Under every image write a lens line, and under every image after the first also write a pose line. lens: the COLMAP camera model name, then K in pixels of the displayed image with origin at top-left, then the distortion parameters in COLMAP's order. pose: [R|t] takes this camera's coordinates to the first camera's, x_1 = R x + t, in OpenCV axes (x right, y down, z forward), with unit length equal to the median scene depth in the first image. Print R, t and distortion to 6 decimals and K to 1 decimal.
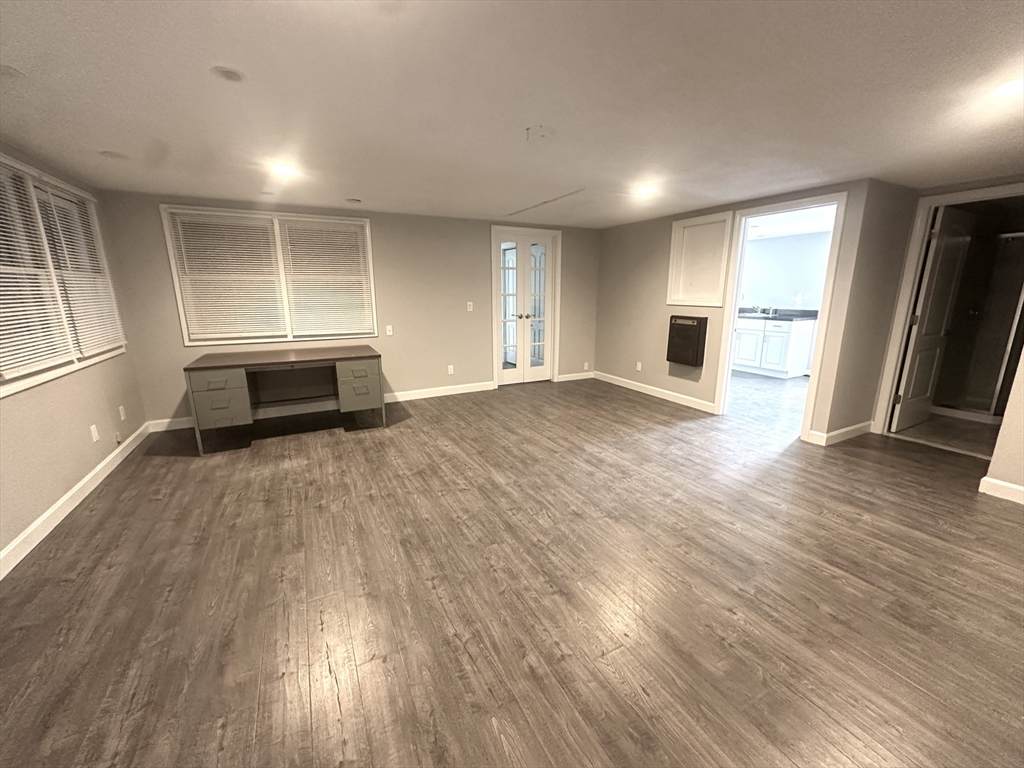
lens RADIAL K [[410.0, 0, 514.1], [0, 410.0, 384.2], [0, 0, 1]] dist [-0.000963, 0.000336]
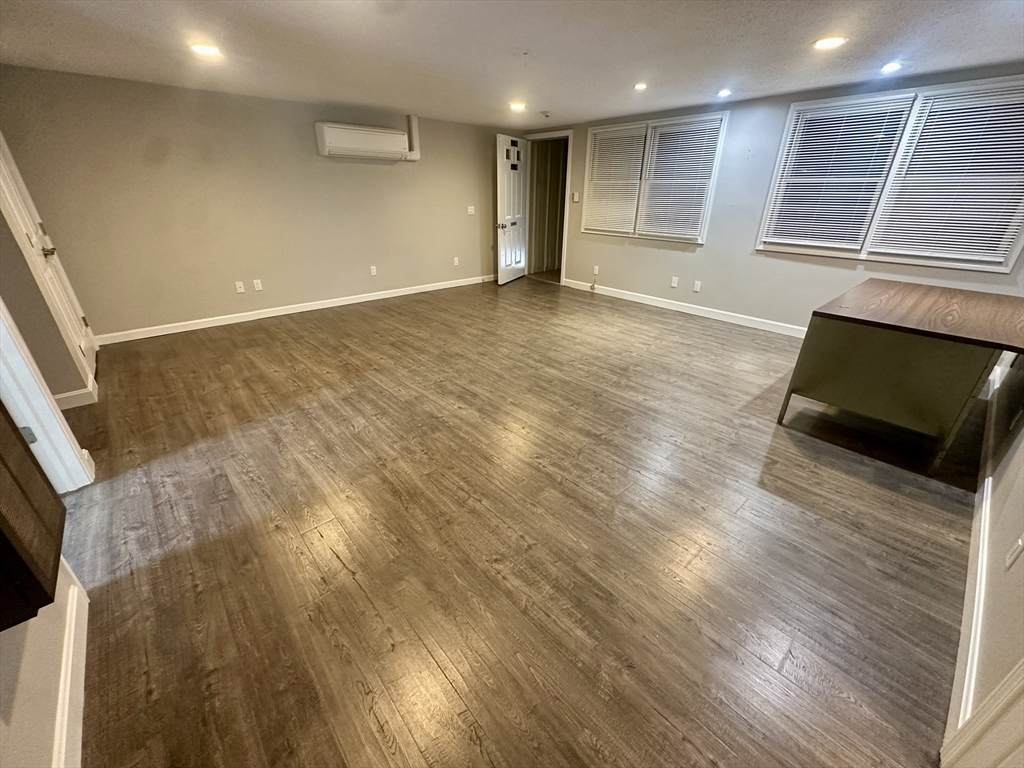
lens RADIAL K [[410.0, 0, 513.2], [0, 410.0, 385.0], [0, 0, 1]] dist [-0.000963, 0.000336]
pose [[-0.970164, 0.099729, -0.220989, 0.338396], [-0.060415, 0.783290, 0.618714, -0.455590], [0.234802, 0.613605, -0.753894, 1.933711]]
